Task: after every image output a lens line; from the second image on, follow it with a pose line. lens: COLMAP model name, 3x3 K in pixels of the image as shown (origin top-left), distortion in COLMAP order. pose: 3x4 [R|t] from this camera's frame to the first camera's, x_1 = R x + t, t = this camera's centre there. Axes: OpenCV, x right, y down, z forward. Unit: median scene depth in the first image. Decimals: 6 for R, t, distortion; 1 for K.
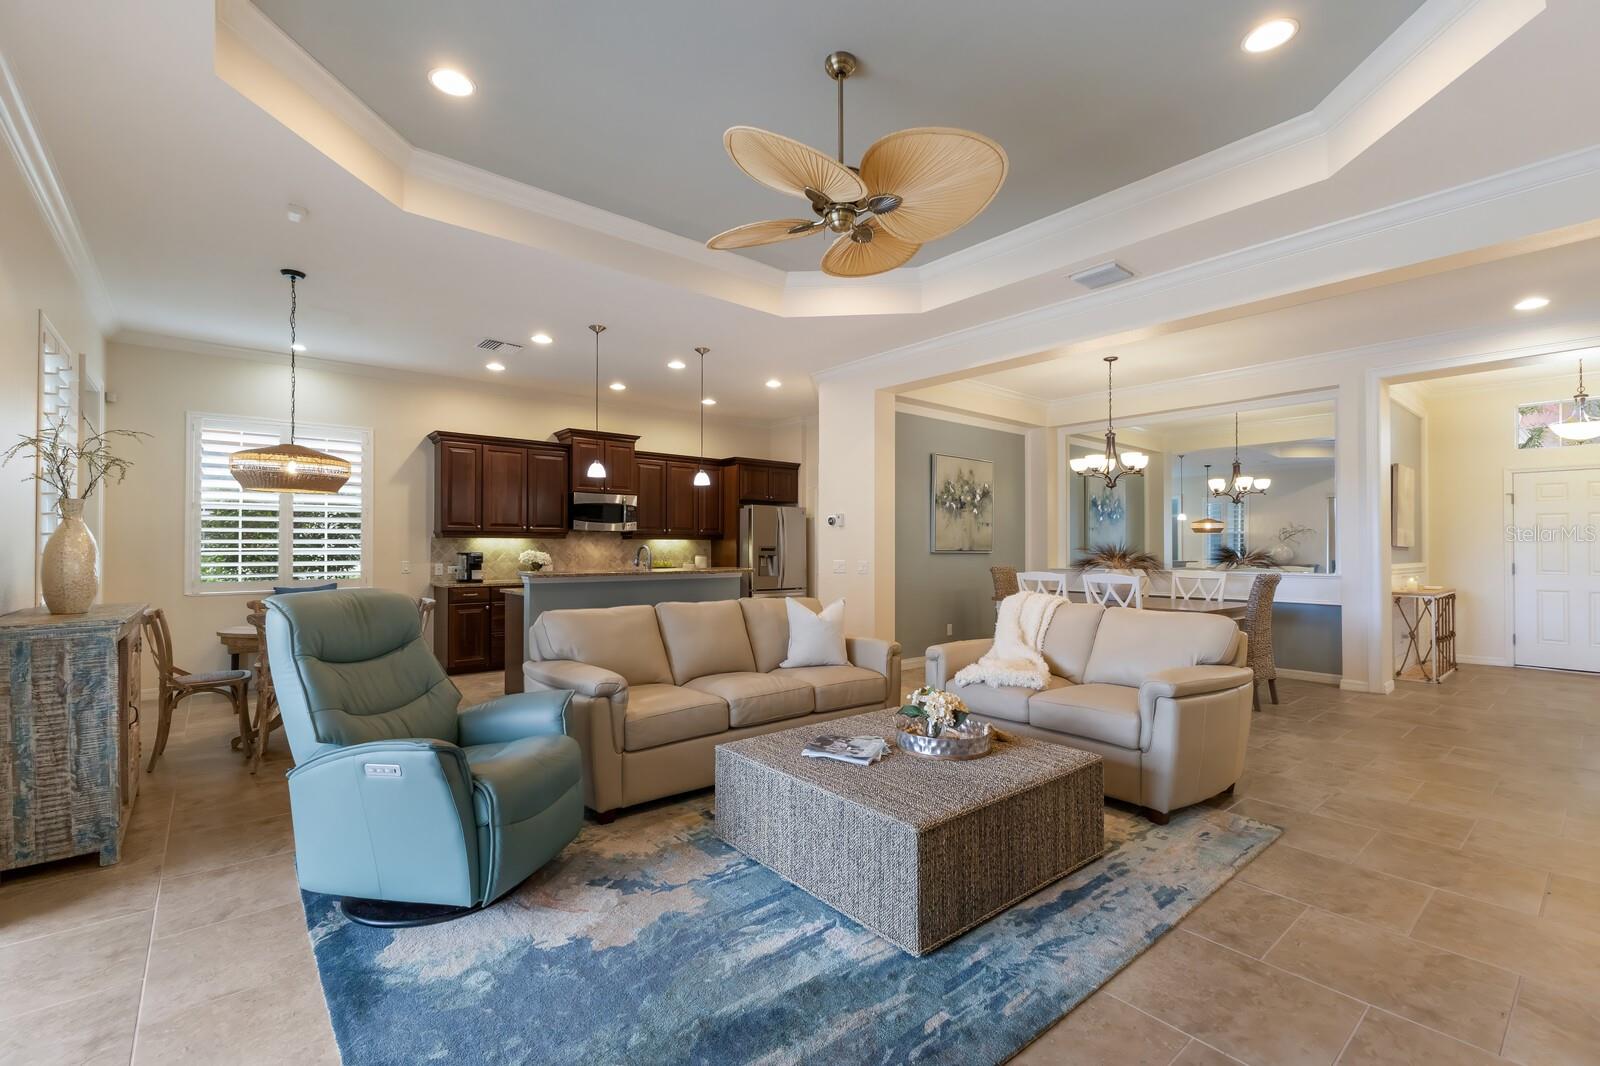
lens RADIAL K [[699.7, 0, 794.3], [0, 699.7, 540.9], [0, 0, 1]] dist [0.019147, -0.006609]
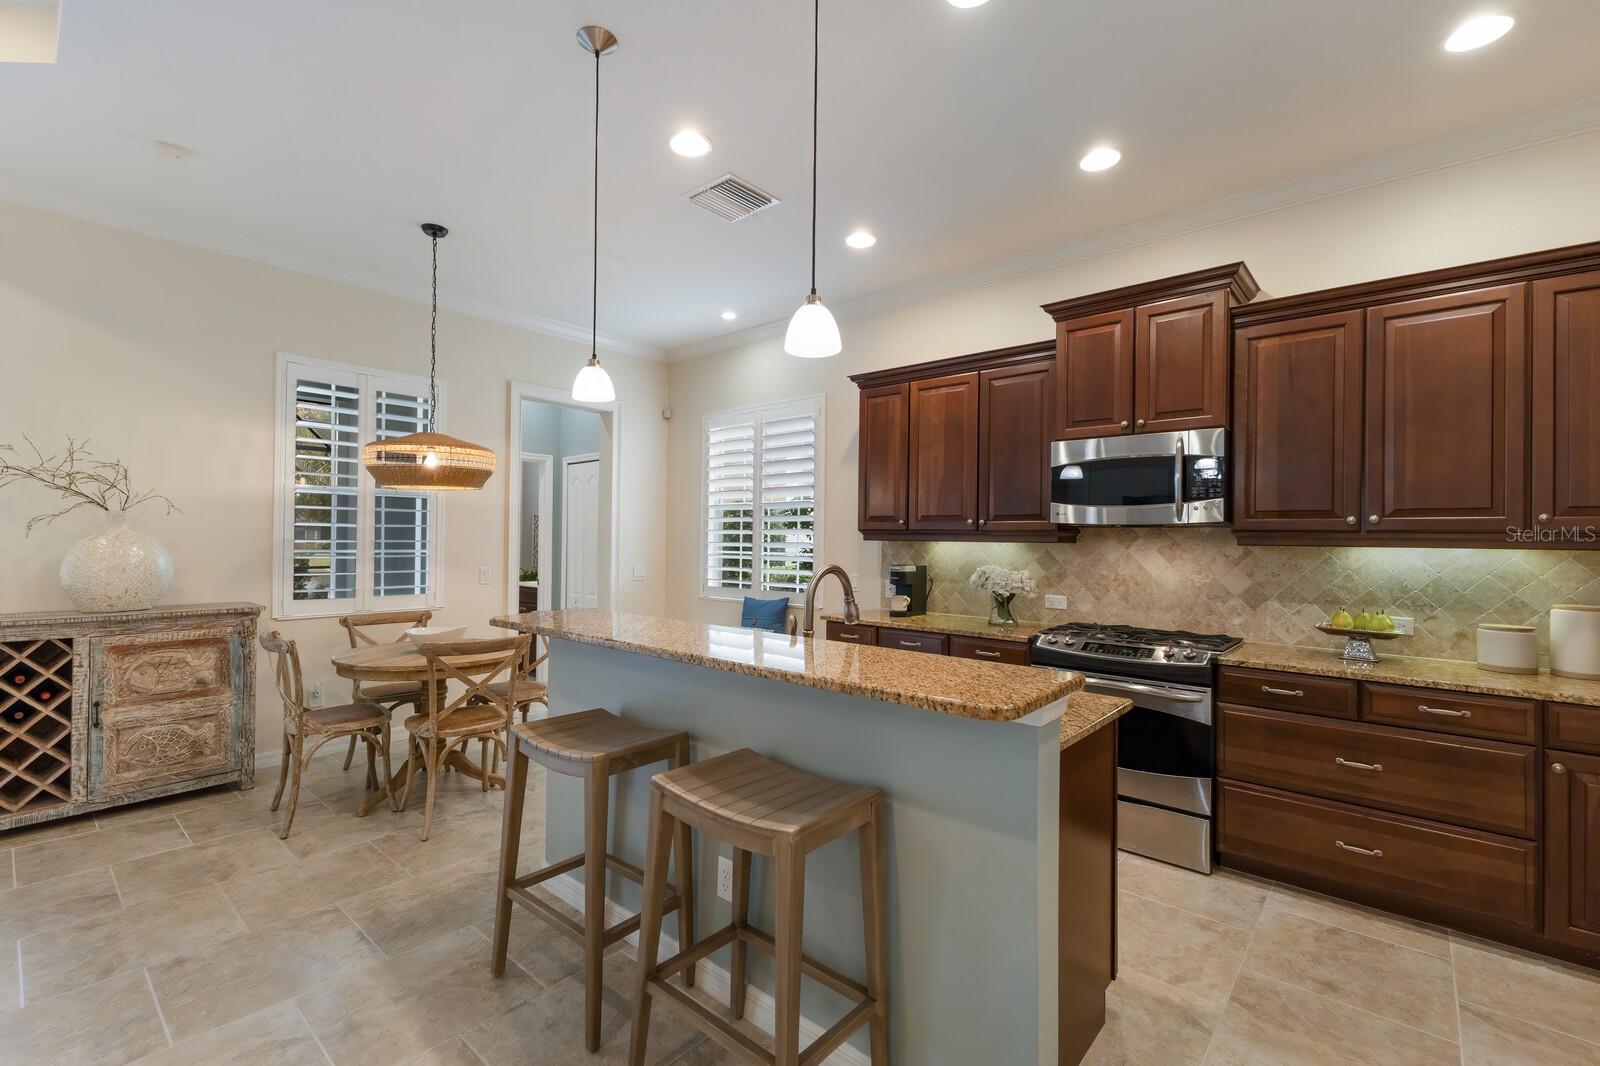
lens RADIAL K [[699.7, 0, 803.6], [0, 699.7, 538.1], [0, 0, 1]] dist [0.019147, -0.006609]
pose [[0.151430, 0.001347, -0.988467, 0.119411], [-0.000316, 0.999999, 0.001314, -0.007445], [0.988468, 0.000114, 0.151430, 0.806969]]
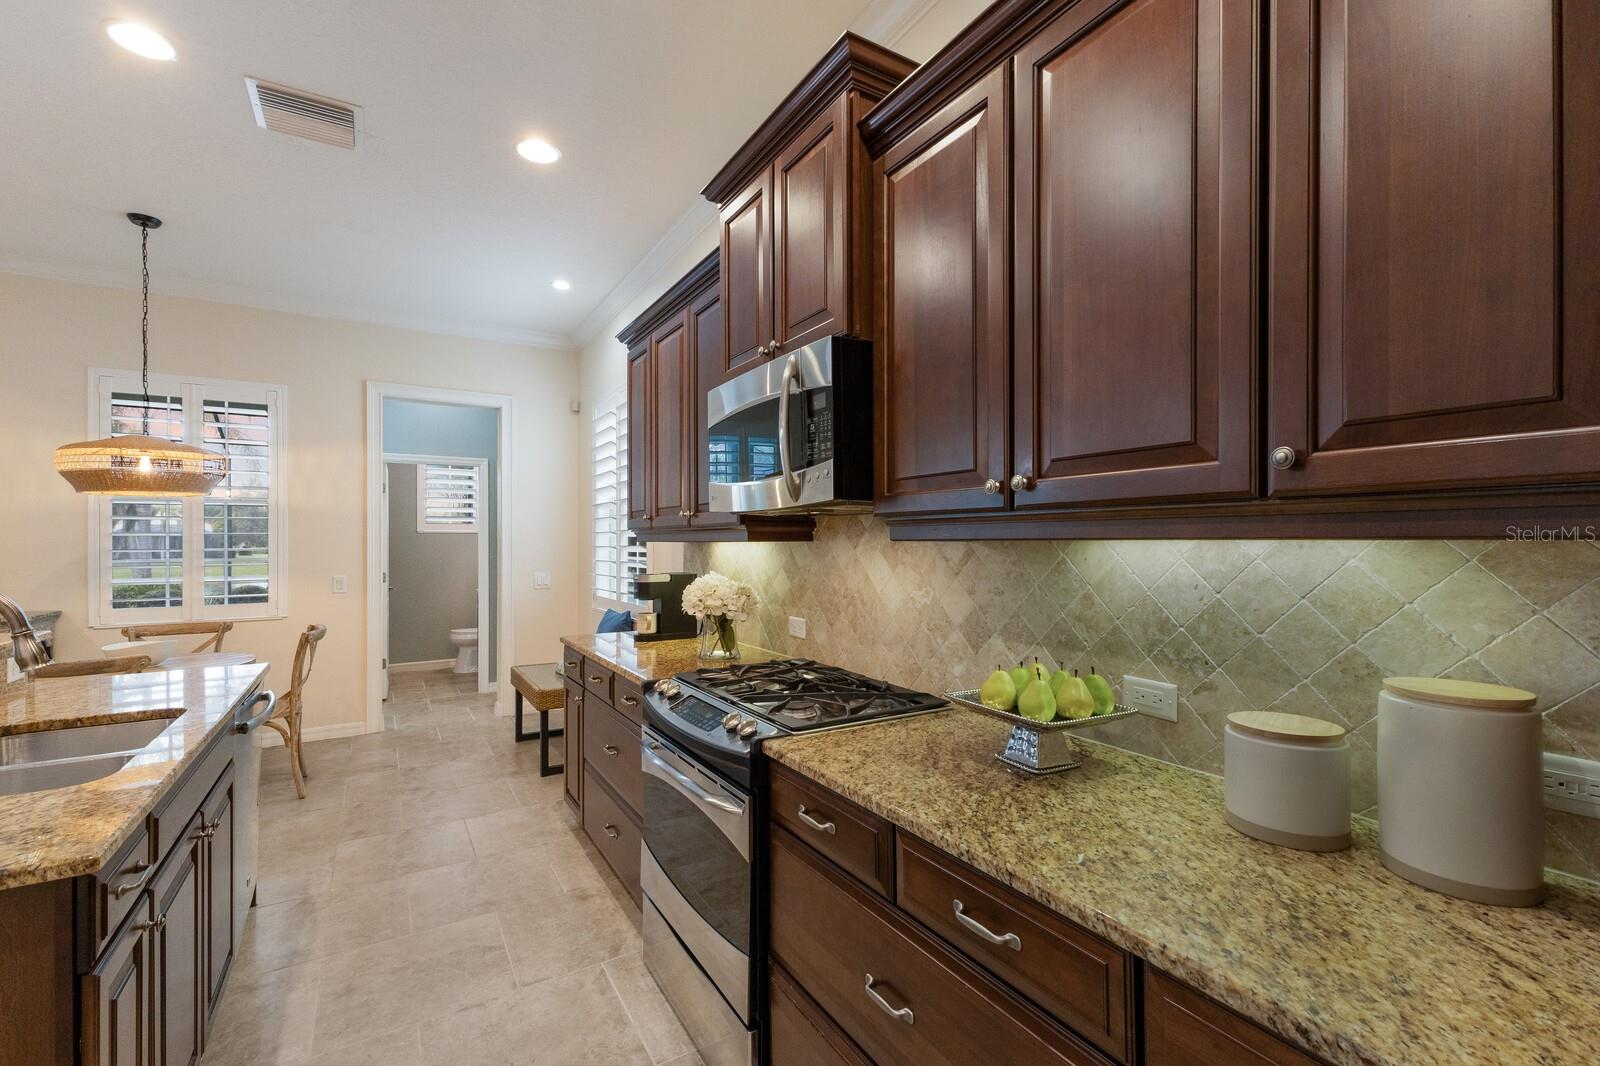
lens RADIAL K [[699.7, 0, 801.6], [0, 699.7, 541.2], [0, 0, 1]] dist [0.019147, -0.006609]
pose [[-0.154648, 0.000180, -0.987970, -0.017636], [0.015103, 0.999884, -0.002182, -0.002349], [0.987854, -0.015259, -0.154632, 1.137084]]
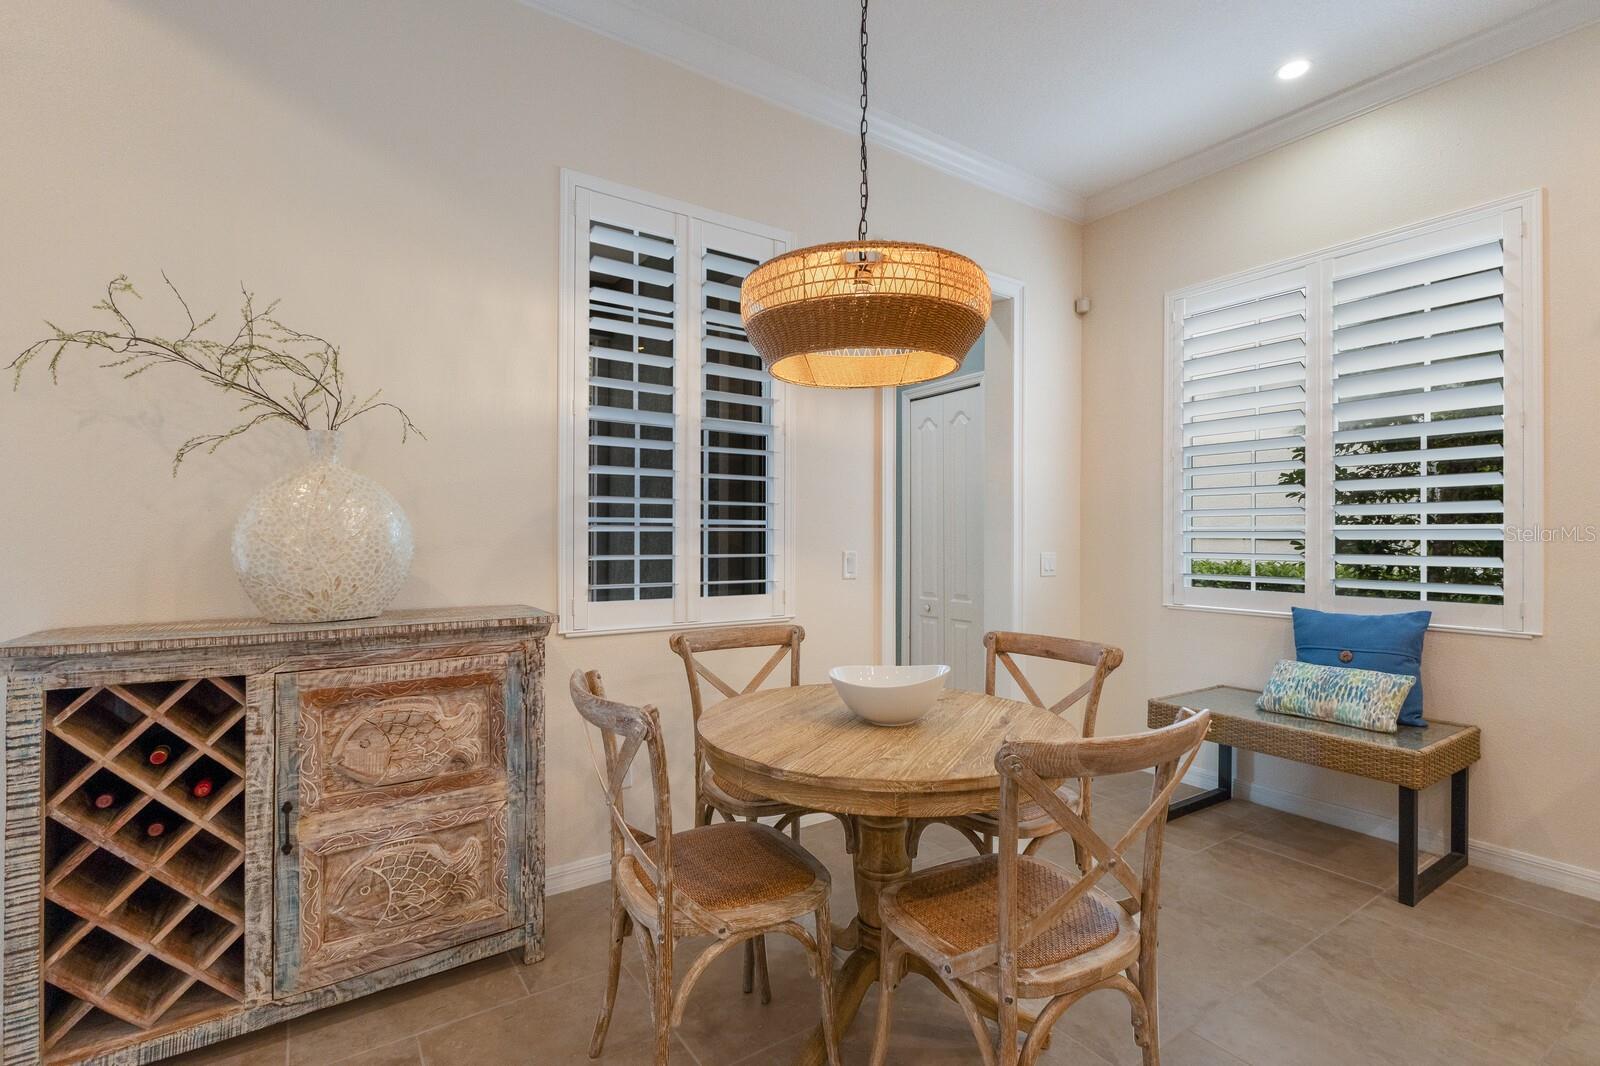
lens RADIAL K [[752.3, 0, 808.1], [0, 752.3, 539.8], [0, 0, 1]] dist [0.000076, 0.001106]
pose [[-0.107823, 0.008161, -0.994137, -0.167264], [0.006908, 0.999948, 0.007460, 0.012446], [0.994146, -0.006063, -0.107873, 0.626743]]
